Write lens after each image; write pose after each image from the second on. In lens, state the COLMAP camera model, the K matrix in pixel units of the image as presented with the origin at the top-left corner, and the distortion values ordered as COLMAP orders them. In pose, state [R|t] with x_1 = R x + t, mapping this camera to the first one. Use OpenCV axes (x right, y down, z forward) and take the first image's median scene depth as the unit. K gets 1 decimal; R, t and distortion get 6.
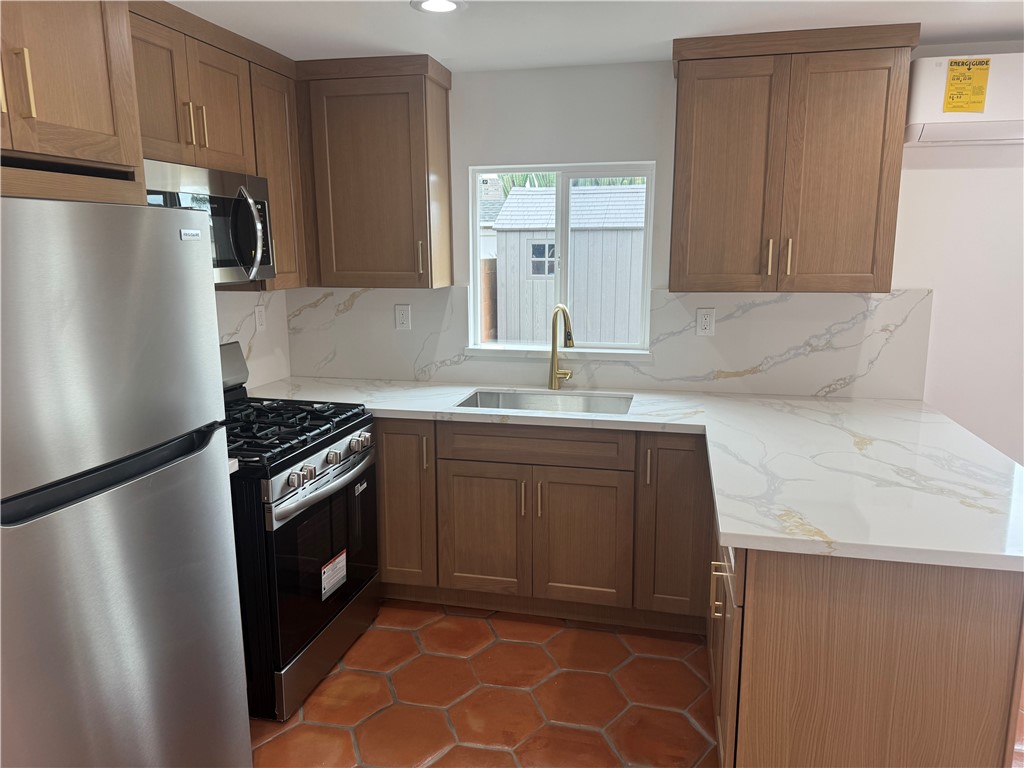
lens RADIAL K [[717.3, 0, 516.8], [0, 717.3, 382.1], [0, 0, 1]] dist [0.042201, -0.049735]
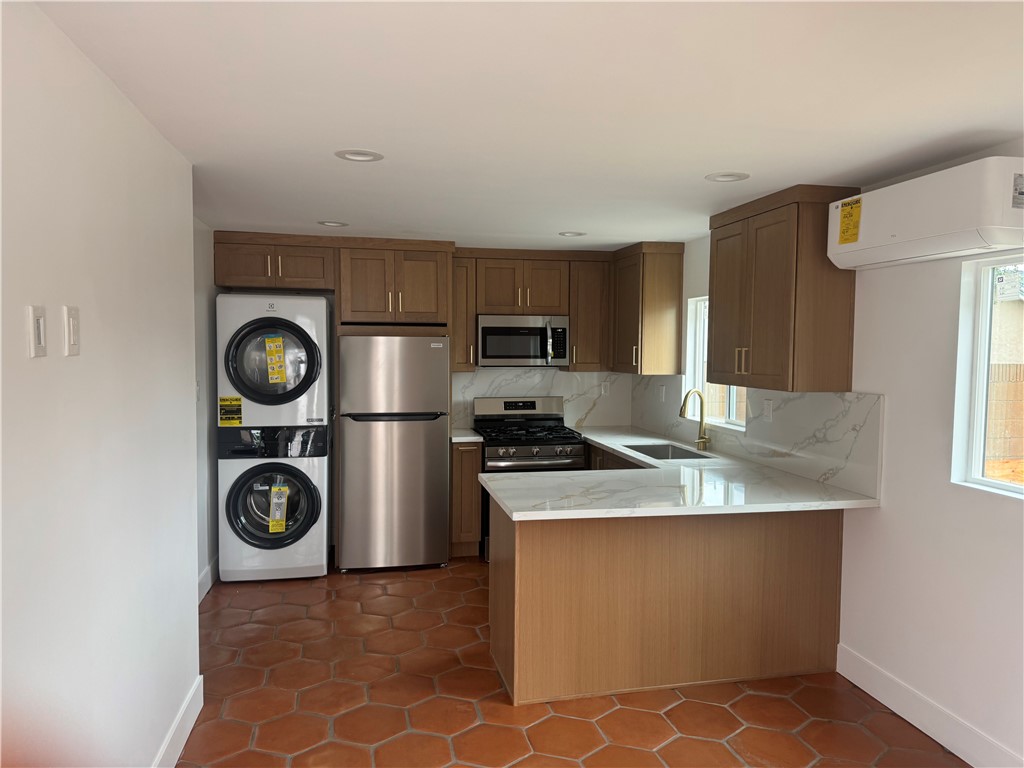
lens RADIAL K [[717.3, 0, 508.7], [0, 717.3, 386.7], [0, 0, 1]] dist [0.042201, -0.049735]
pose [[0.408185, 0.059087, -0.910985, 1.331139], [-0.176413, 0.984199, -0.015209, -0.026366], [0.895691, 0.166918, 0.412159, 0.055268]]
